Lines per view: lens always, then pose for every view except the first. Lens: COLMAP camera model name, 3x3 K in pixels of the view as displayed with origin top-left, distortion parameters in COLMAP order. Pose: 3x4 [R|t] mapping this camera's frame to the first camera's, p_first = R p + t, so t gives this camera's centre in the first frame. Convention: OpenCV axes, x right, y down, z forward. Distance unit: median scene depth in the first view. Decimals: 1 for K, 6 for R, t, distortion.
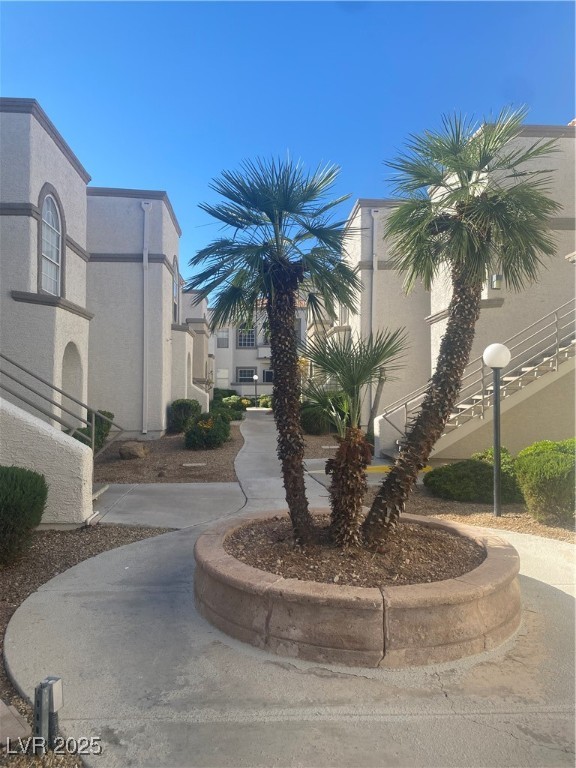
lens RADIAL K [[581.6, 0, 290.6], [0, 581.6, 372.6], [0, 0, 1]] dist [0.045656, -0.063306]
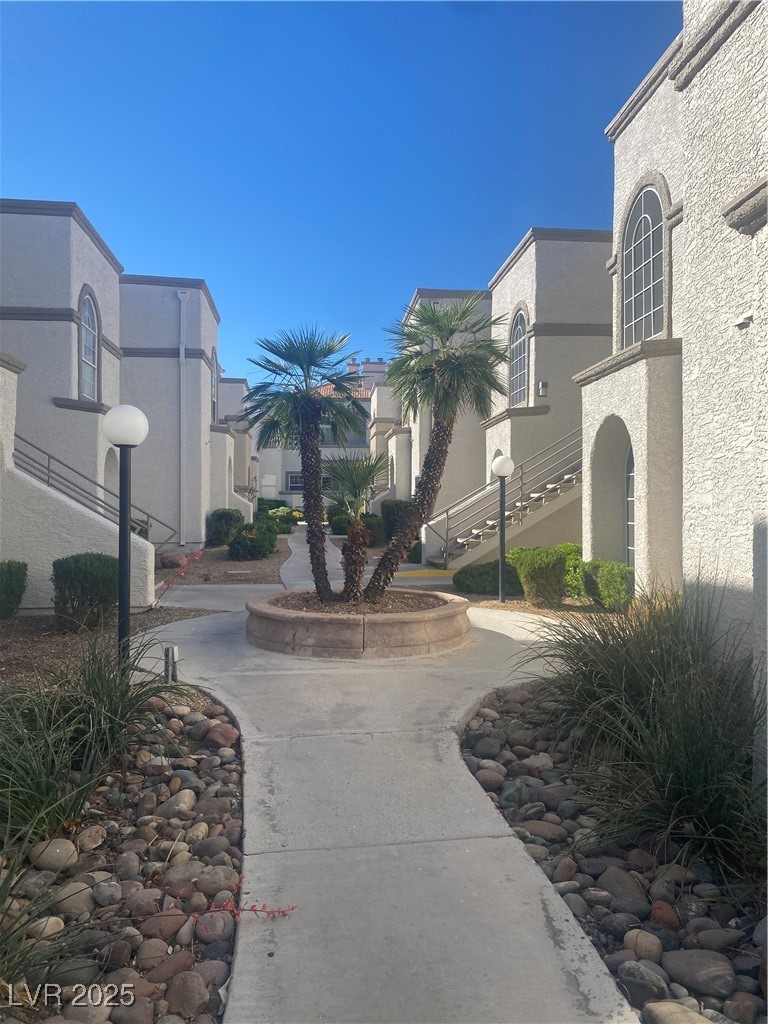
lens RADIAL K [[775.4, 0, 390.8], [0, 775.4, 496.4], [0, 0, 1]] dist [0.045656, -0.063306]
pose [[0.999241, 0.000395, 0.038953, 0.093978], [-0.001299, 0.999730, 0.023191, -0.005489], [-0.038933, -0.023224, 0.998972, -0.741019]]
